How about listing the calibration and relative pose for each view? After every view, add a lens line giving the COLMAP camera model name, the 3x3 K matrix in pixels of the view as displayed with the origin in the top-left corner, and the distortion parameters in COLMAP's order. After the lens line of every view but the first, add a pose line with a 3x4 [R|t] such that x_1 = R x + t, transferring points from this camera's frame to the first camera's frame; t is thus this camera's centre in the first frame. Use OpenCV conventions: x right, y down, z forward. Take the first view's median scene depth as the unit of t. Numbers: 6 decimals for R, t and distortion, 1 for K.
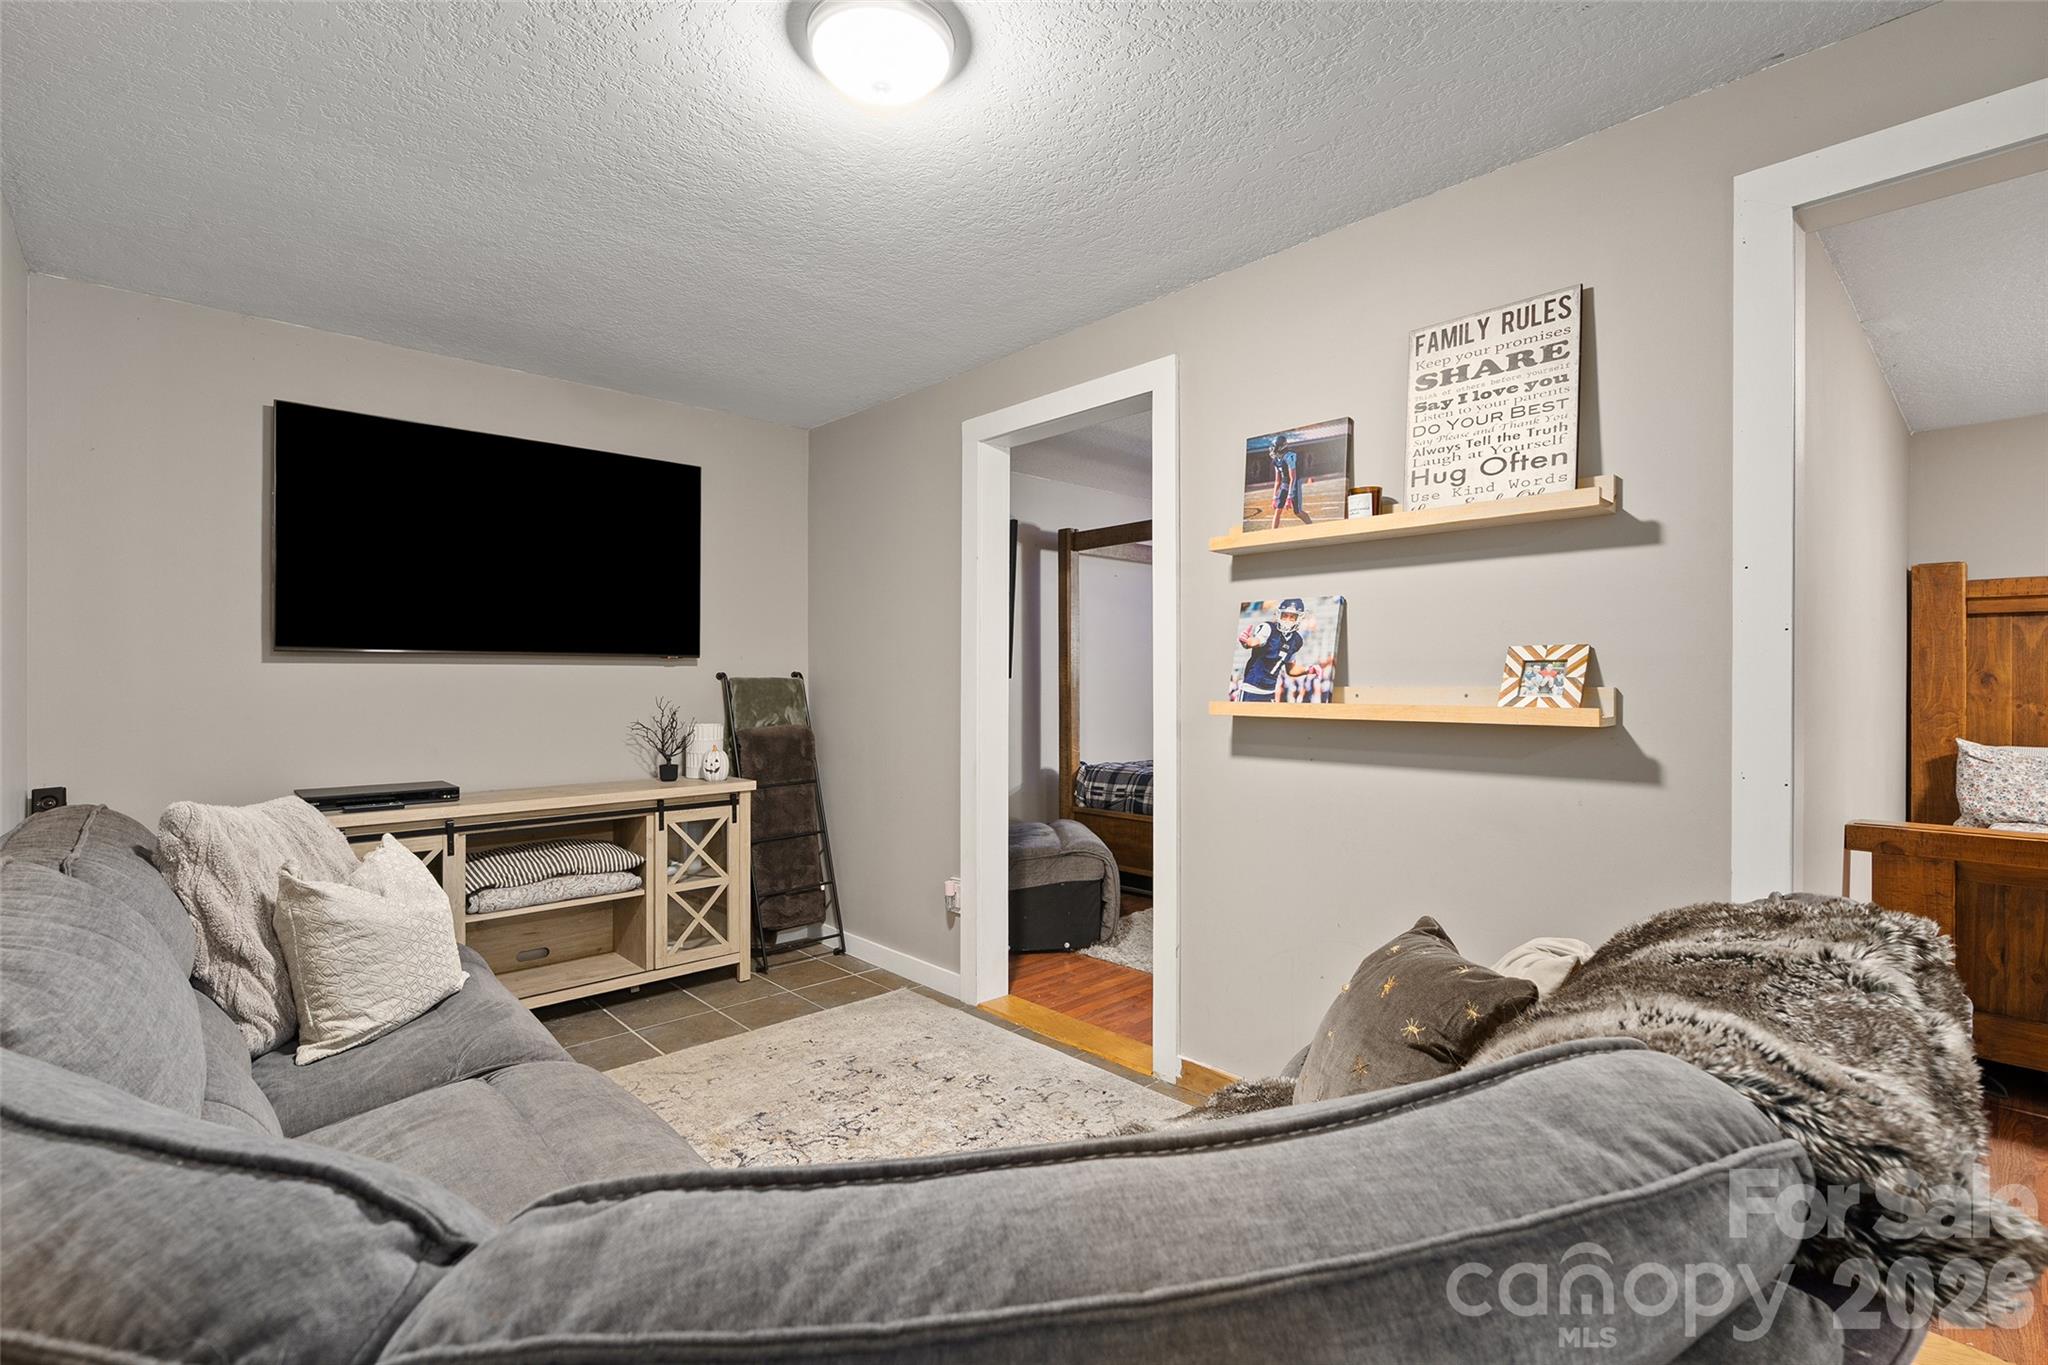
lens RADIAL K [[922.3, 0, 1022.9], [0, 922.3, 680.5], [0, 0, 1]] dist [-0.009197, 0.002879]
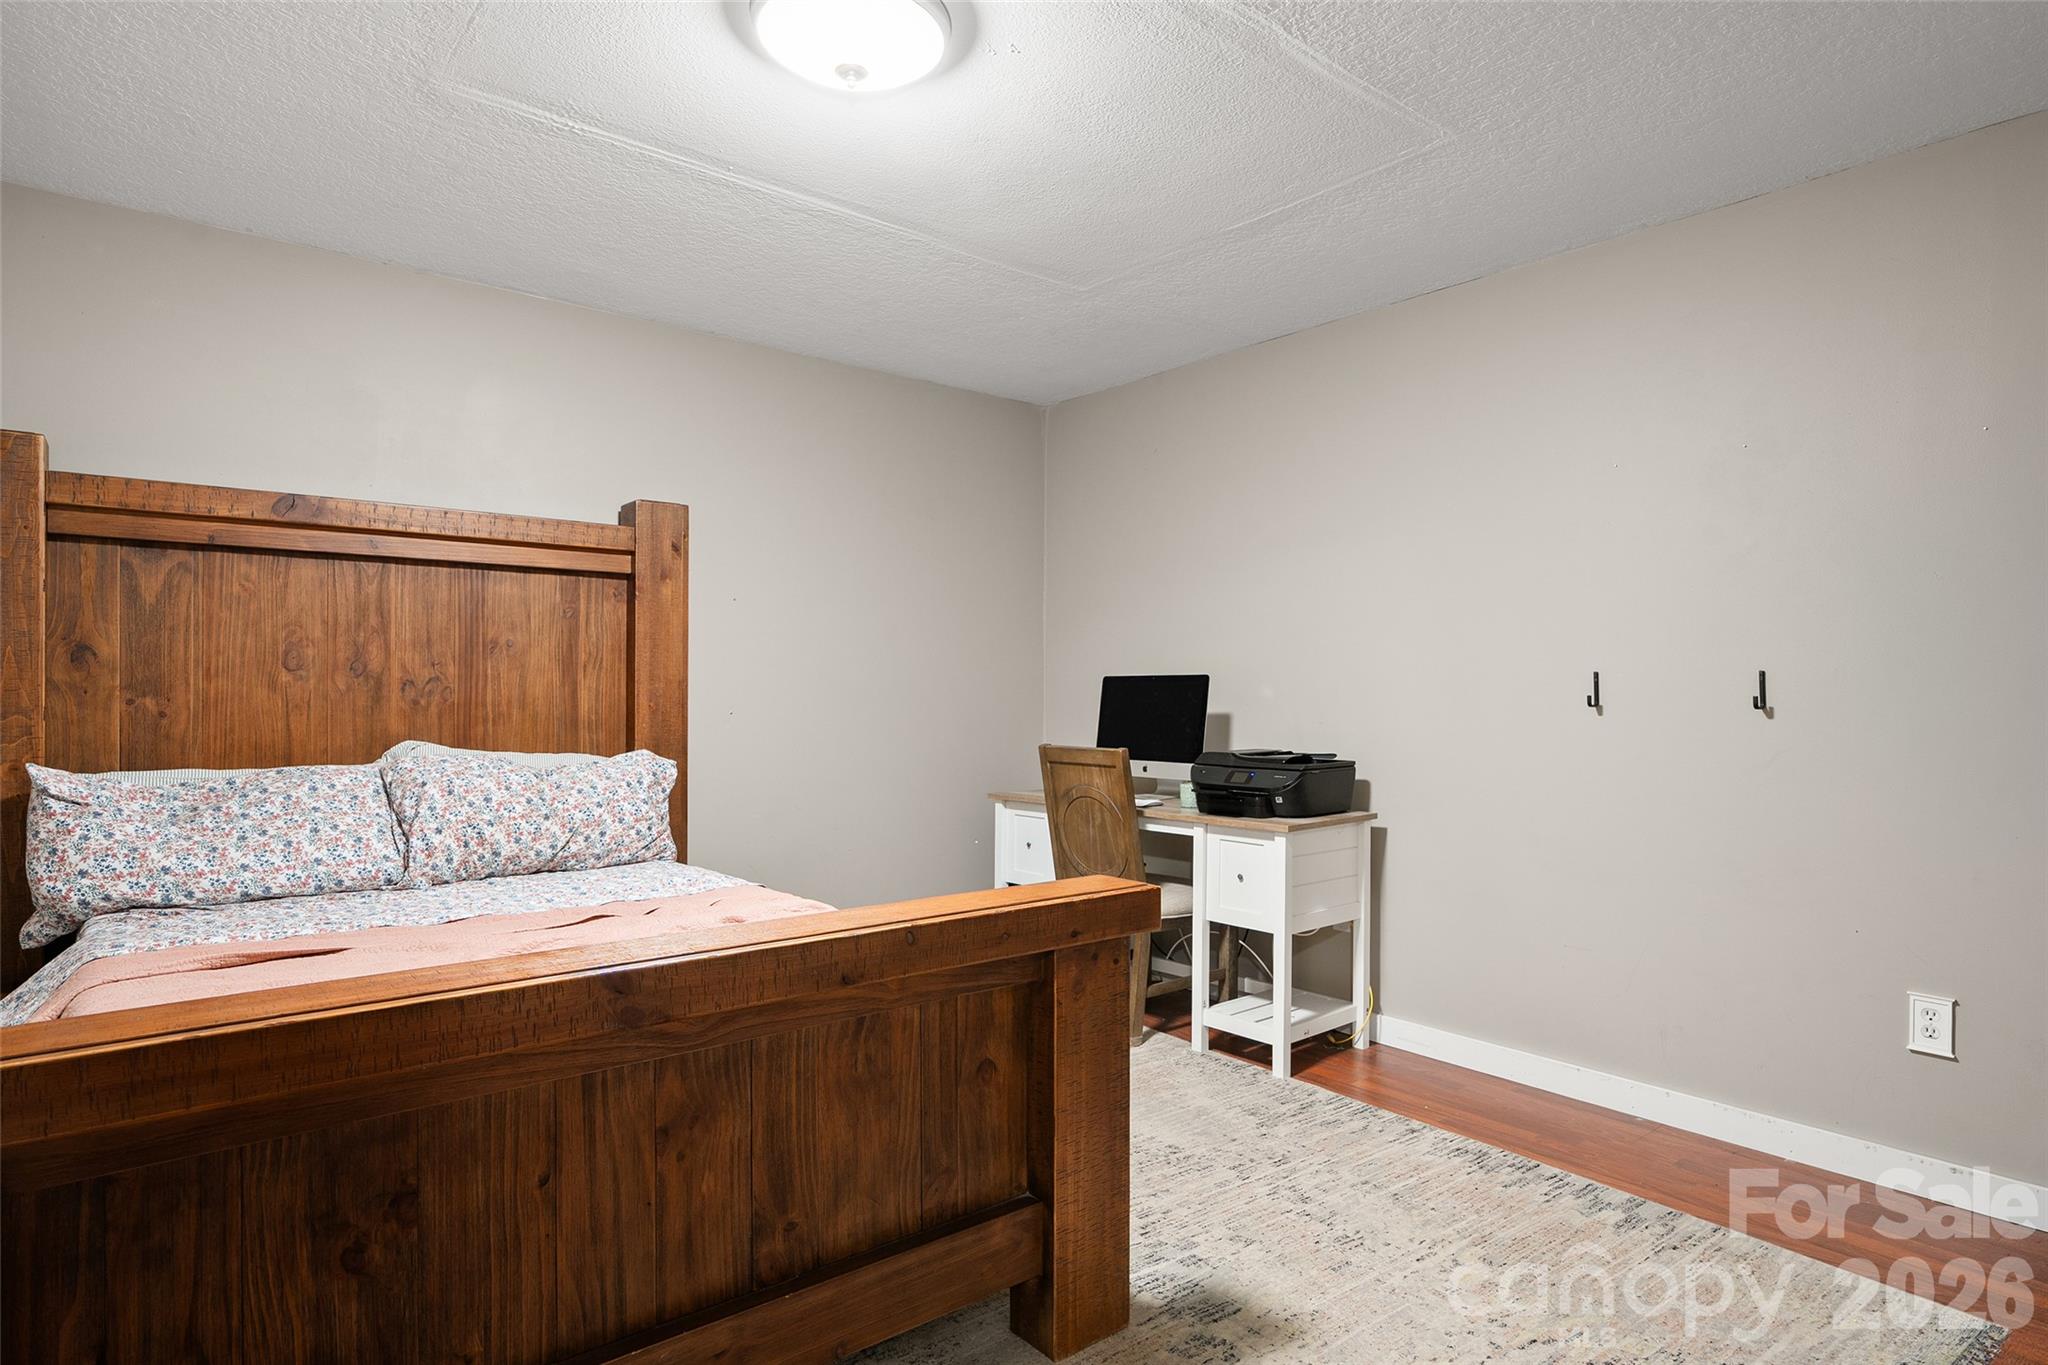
lens RADIAL K [[1117.5, 0, 1023.3], [0, 1117.5, 687.7], [0, 0, 1]] dist [-0.002194, 0.000183]
pose [[0.065136, 0.001498, 0.997875, 0.419268], [0.000257, 0.999999, -0.001518, 0.020389], [-0.997876, 0.000355, 0.065136, 0.389763]]
